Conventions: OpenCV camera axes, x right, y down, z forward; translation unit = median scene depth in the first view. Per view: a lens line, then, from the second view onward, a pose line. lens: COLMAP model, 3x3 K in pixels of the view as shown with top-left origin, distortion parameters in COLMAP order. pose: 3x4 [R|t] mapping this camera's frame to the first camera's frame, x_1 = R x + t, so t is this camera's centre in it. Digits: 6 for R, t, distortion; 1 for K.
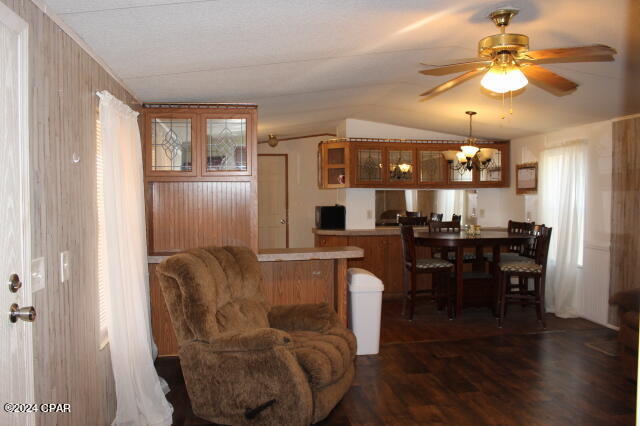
lens RADIAL K [[540.8, 0, 320.1], [0, 540.8, 212.8], [0, 0, 1]] dist [-0.037365, 0.004464]
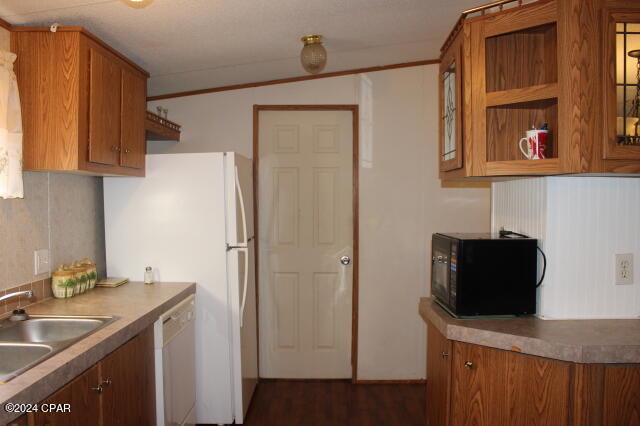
lens RADIAL K [[540.8, 0, 319.9], [0, 540.8, 212.0], [0, 0, 1]] dist [-0.037365, 0.004464]
pose [[0.987579, 0.009178, -0.156855, -0.025727], [-0.010486, 0.999917, -0.007514, -0.023504], [0.156773, 0.009065, 0.987593, 0.691253]]
